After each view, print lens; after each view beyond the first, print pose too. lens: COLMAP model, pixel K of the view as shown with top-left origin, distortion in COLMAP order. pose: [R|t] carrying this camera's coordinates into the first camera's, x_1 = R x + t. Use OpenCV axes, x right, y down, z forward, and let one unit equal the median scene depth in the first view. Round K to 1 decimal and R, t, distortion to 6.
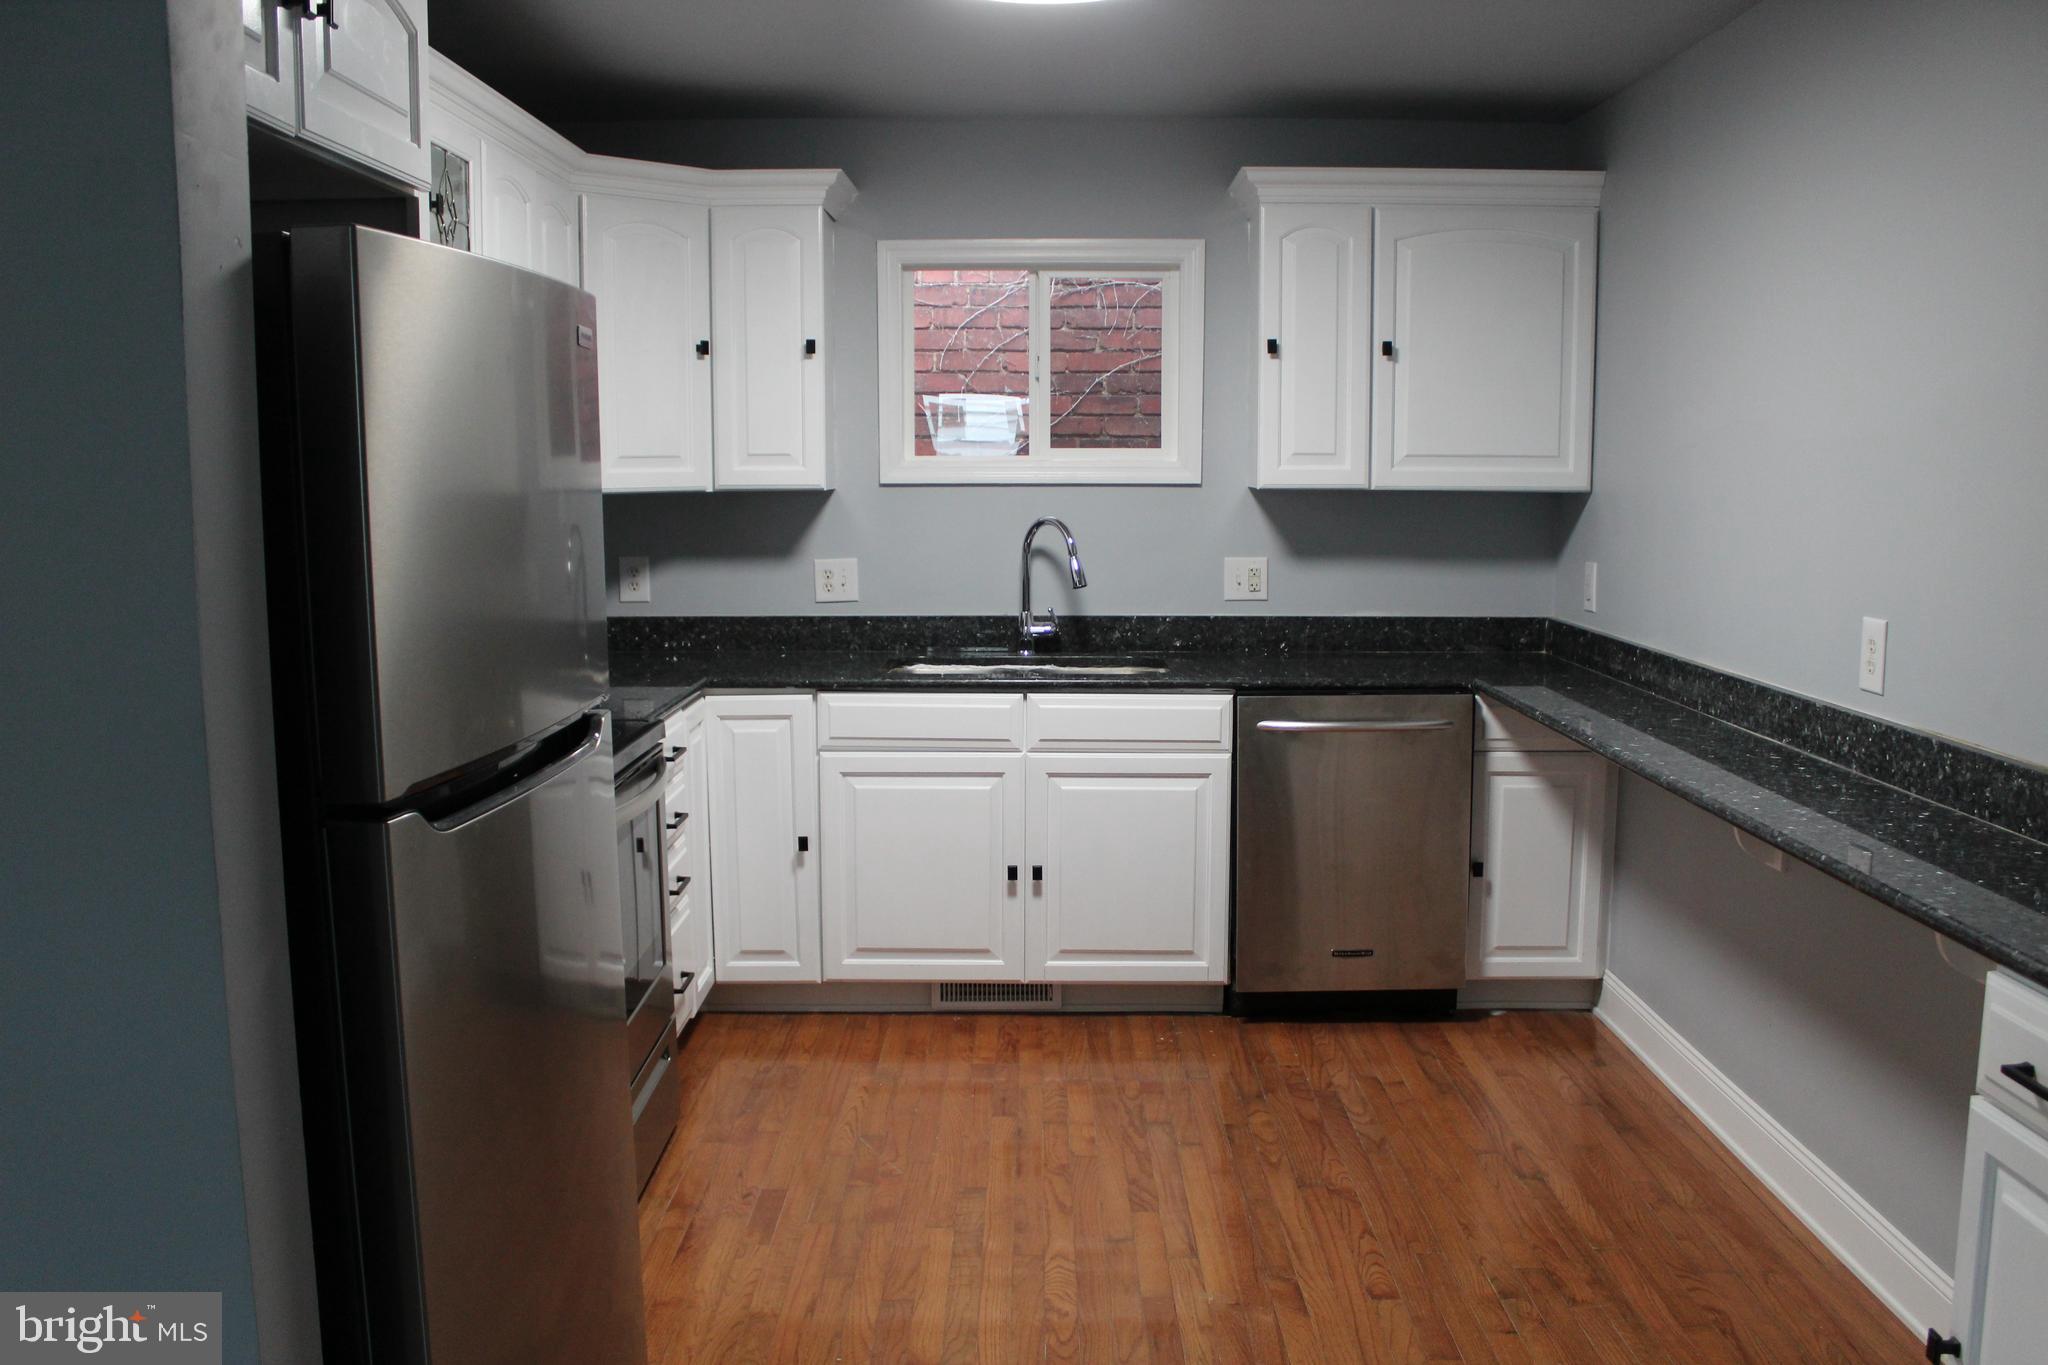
lens RADIAL K [[1717.1, 0, 1010.0], [0, 1717.1, 698.2], [0, 0, 1]] dist [-0.145869, 0.100477]
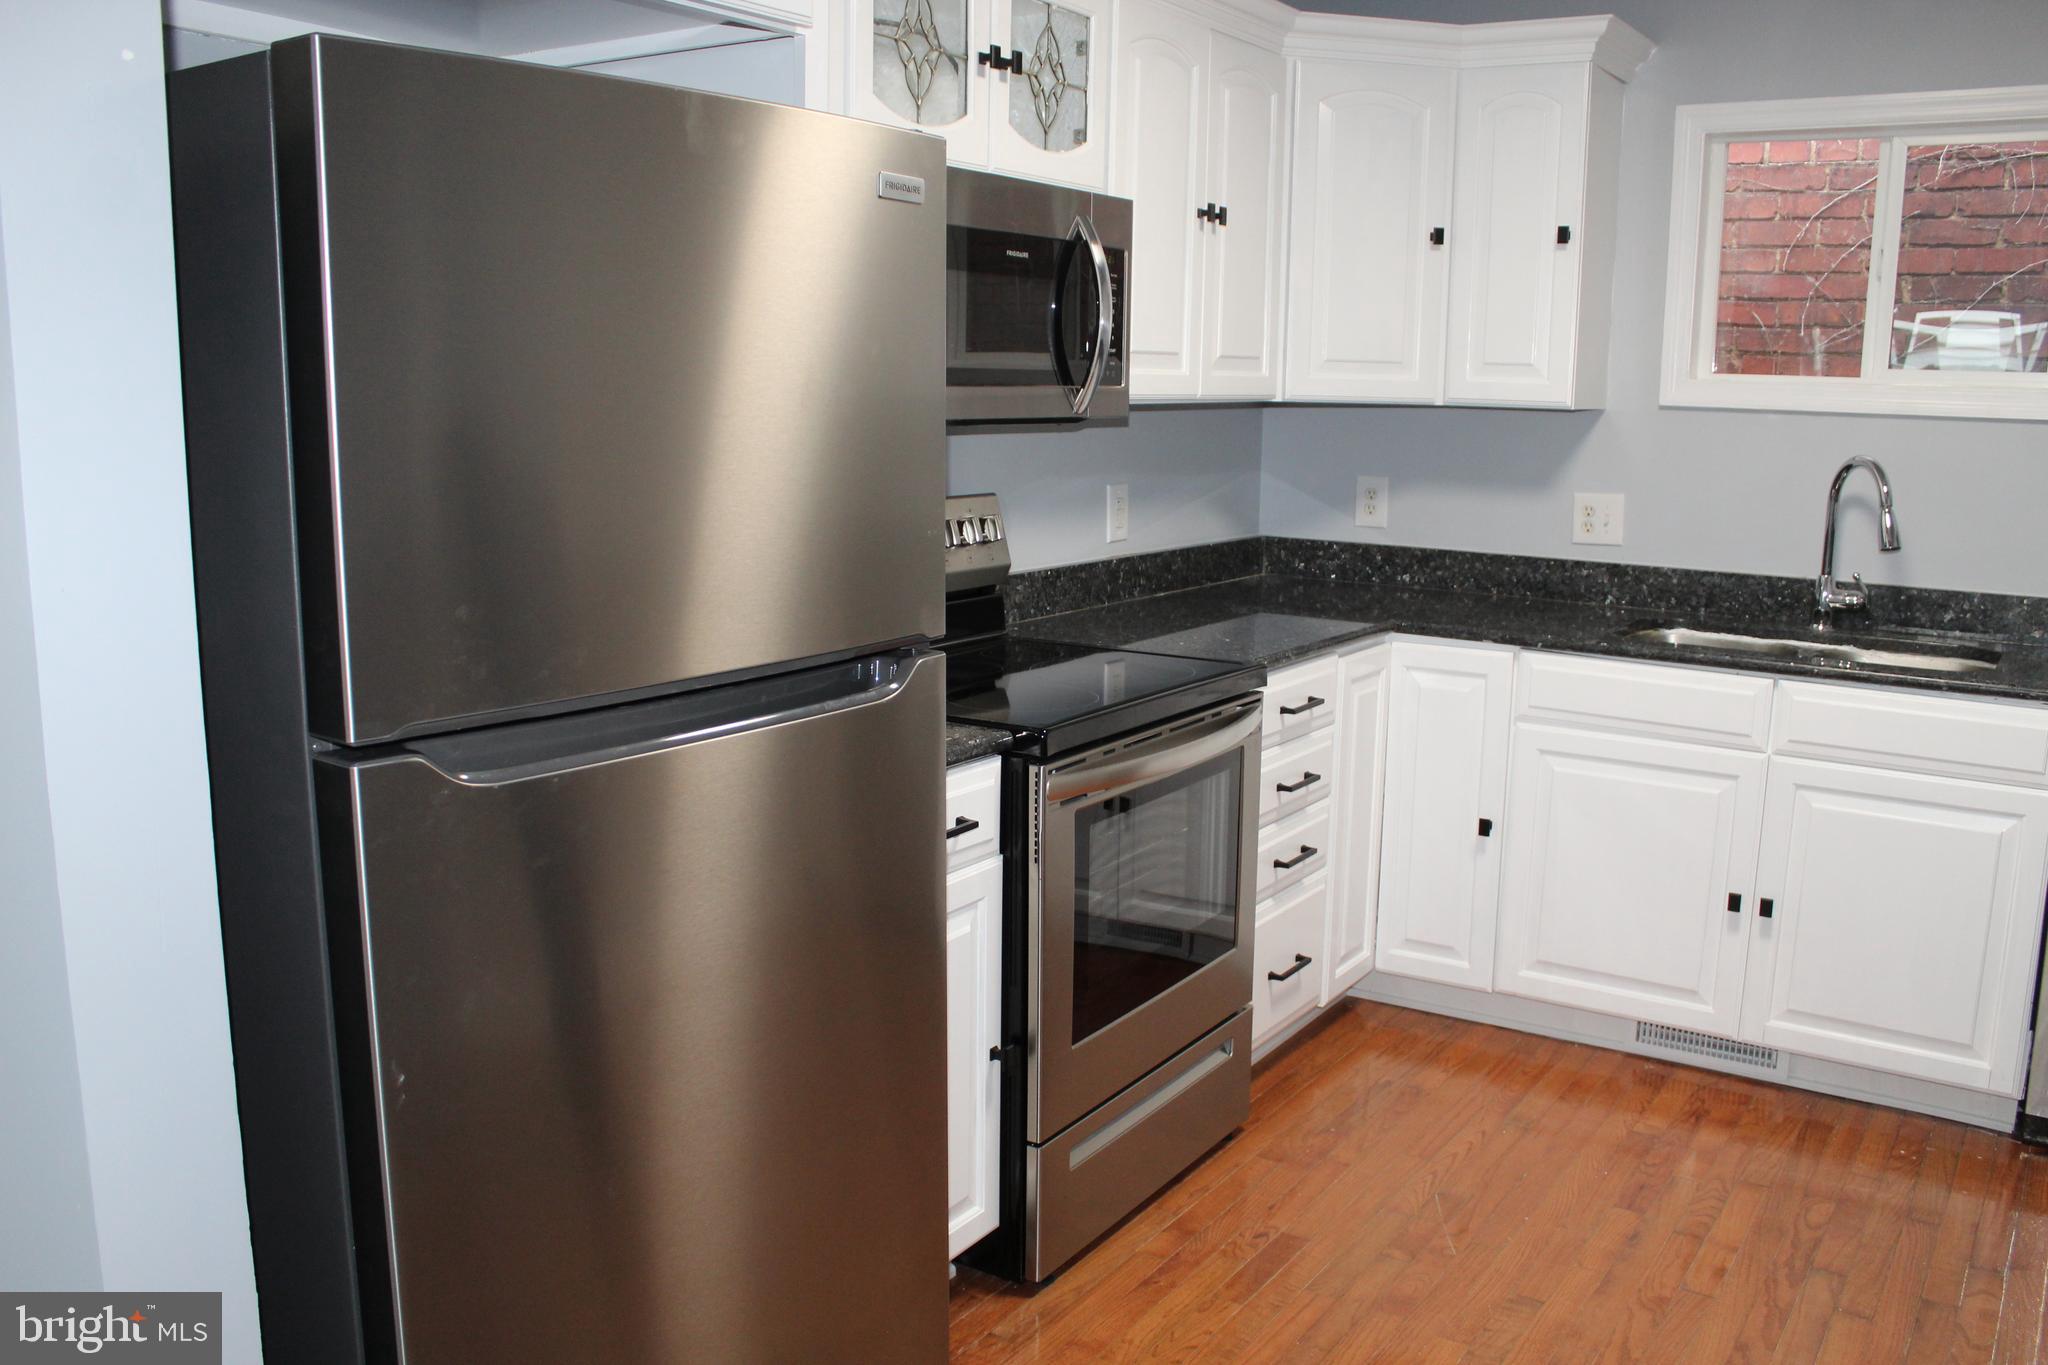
lens RADIAL K [[1717.1, 0, 988.3], [0, 1717.1, 711.2], [0, 0, 1]] dist [-0.145869, 0.100477]
pose [[0.838724, 0.118719, -0.531457, 0.104181], [-0.089318, 0.992720, 0.080800, -0.016393], [0.537181, -0.020301, 0.843223, 0.151181]]
